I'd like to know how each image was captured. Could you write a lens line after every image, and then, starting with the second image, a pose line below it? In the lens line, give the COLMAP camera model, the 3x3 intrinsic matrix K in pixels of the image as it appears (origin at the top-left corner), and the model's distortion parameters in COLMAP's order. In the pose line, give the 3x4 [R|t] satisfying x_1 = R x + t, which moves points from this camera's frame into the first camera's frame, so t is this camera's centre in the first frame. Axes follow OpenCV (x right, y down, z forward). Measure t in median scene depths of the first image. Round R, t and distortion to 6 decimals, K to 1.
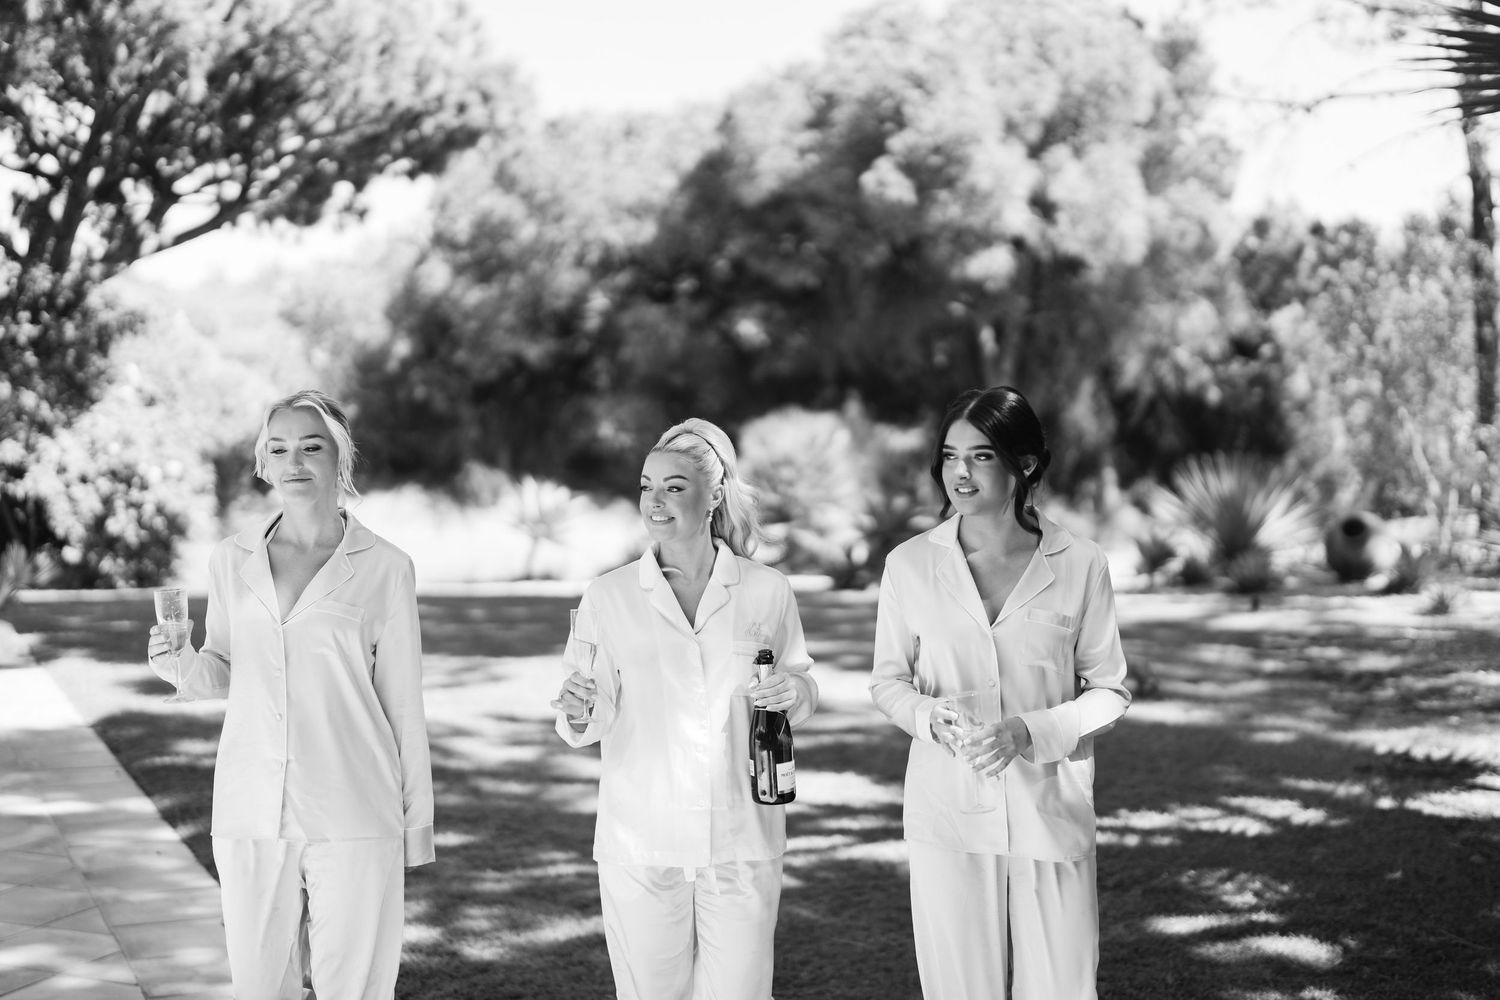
lens RADIAL K [[2100.0, 0, 750.2], [0, 2100.0, 499.1], [0, 0, 1]] dist [-0.130786, 0.927984]
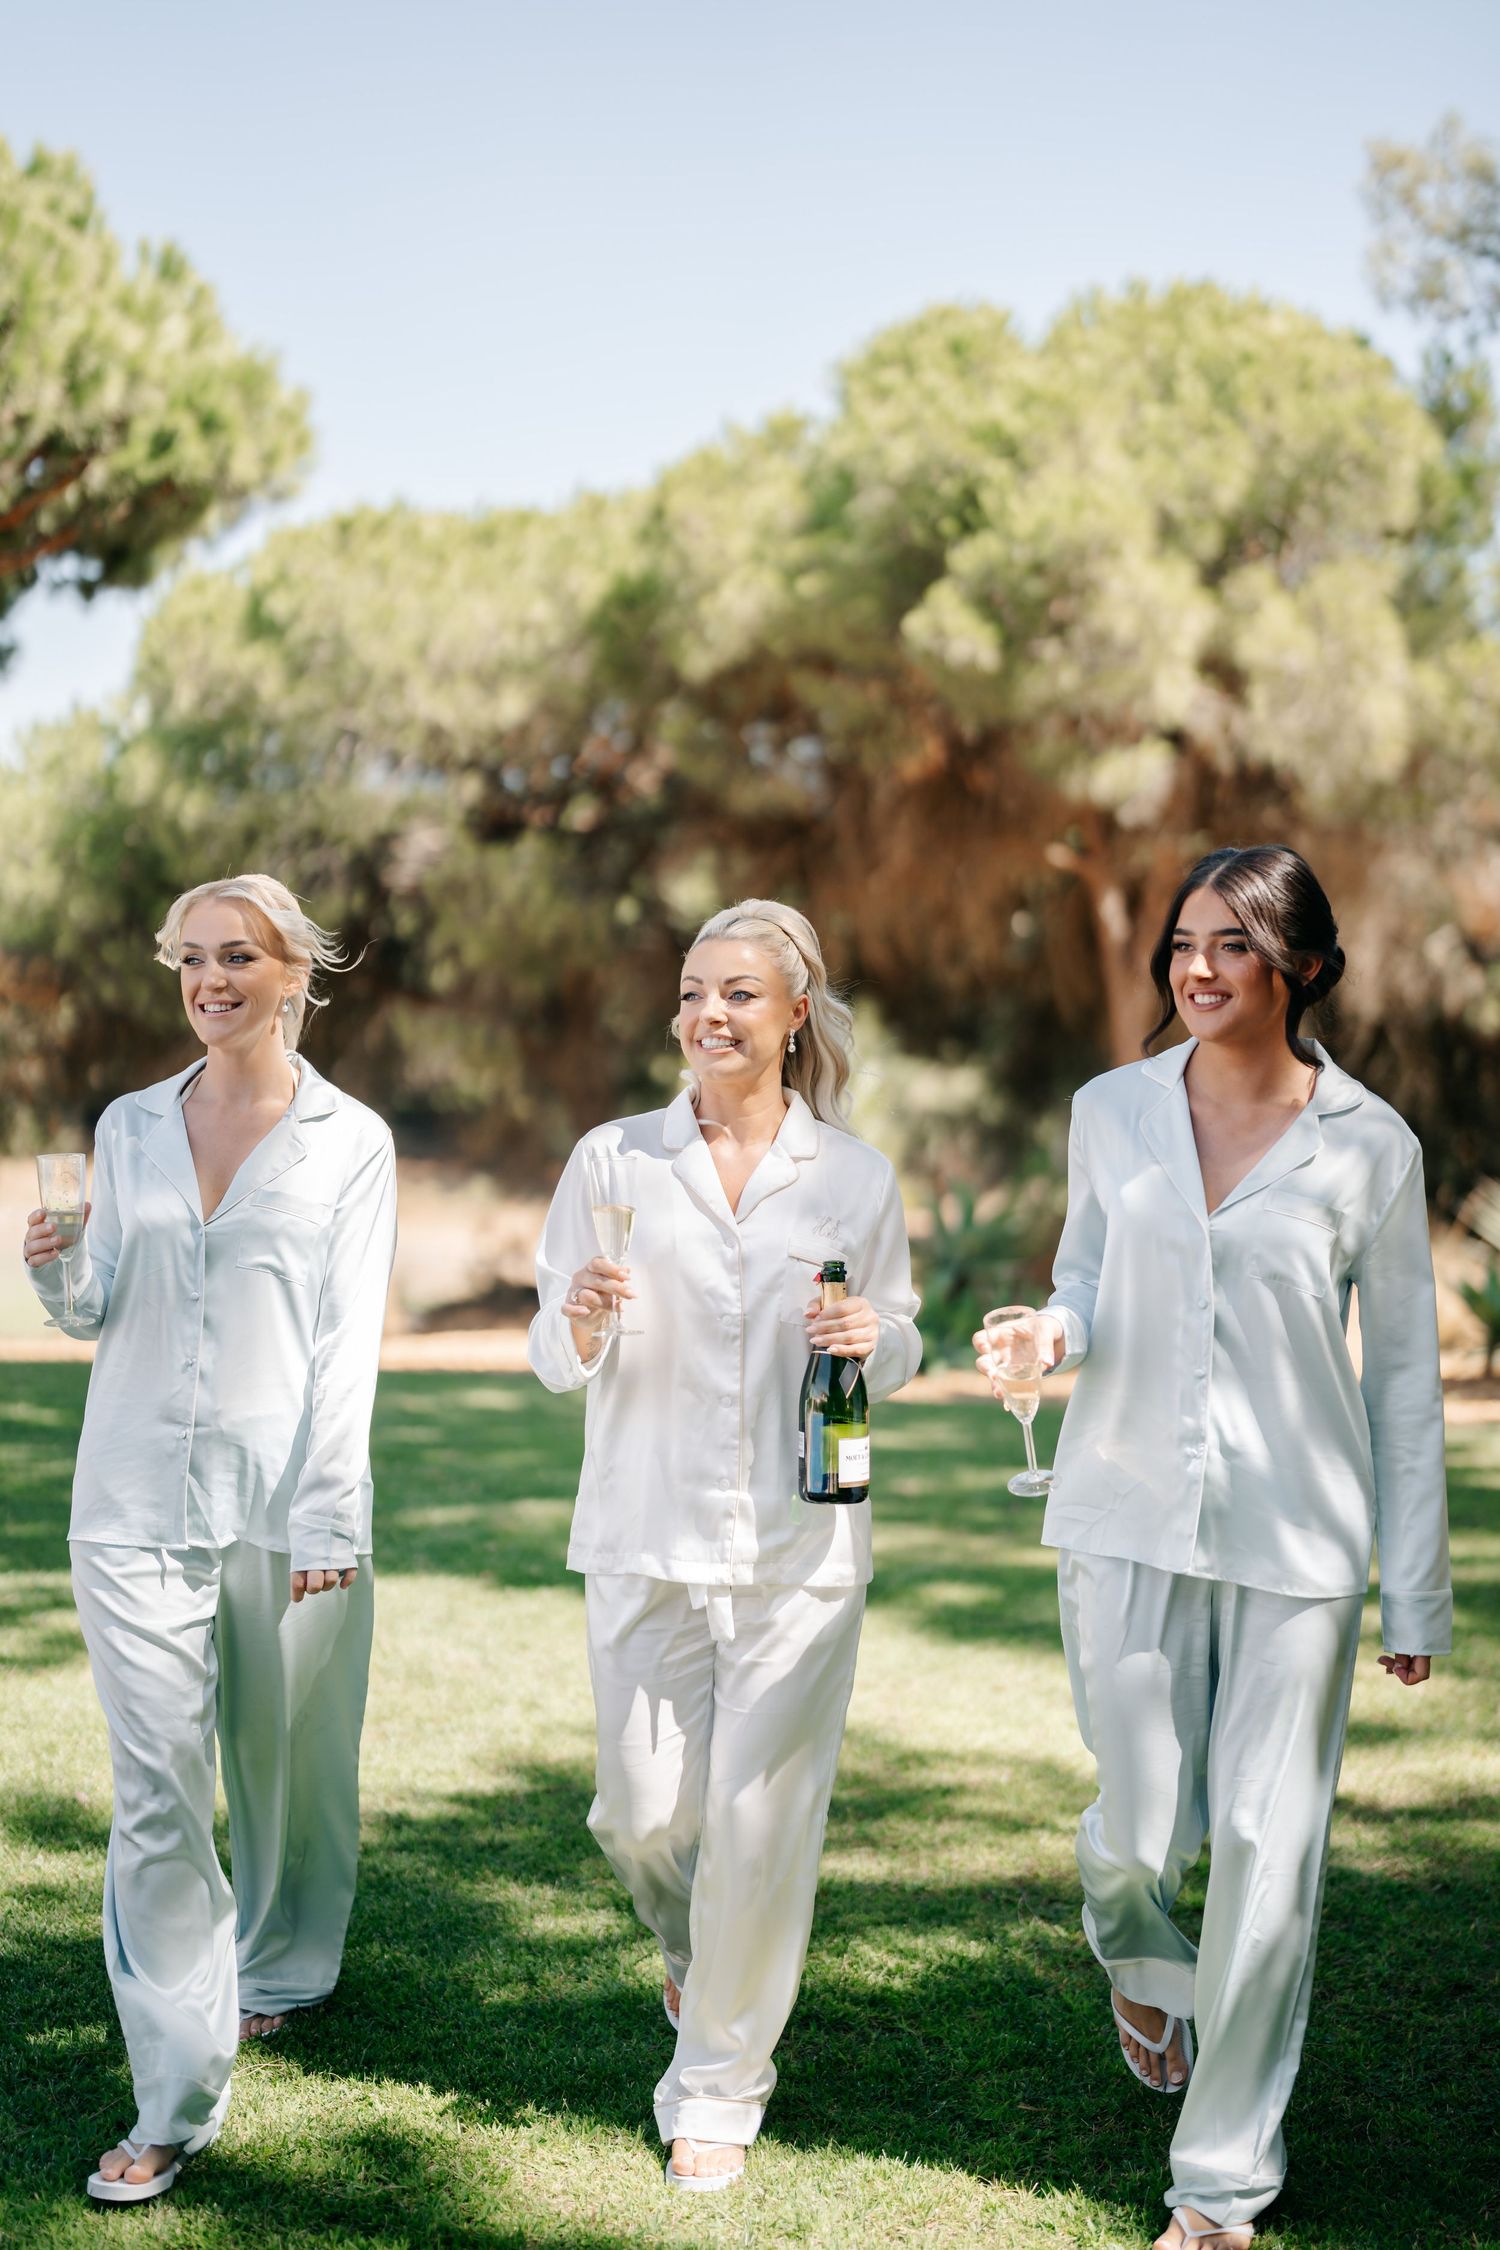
lens RADIAL K [[3184.4, 0, 749.6], [0, 3184.4, 1127.8], [0, 0, 1]] dist [0.002934, 2.871082]
pose [[0.999565, 0.016494, 0.024460, -0.005887], [-0.016127, 0.999755, -0.015154, -0.003575], [-0.024704, 0.014753, 0.999586, 0.146749]]
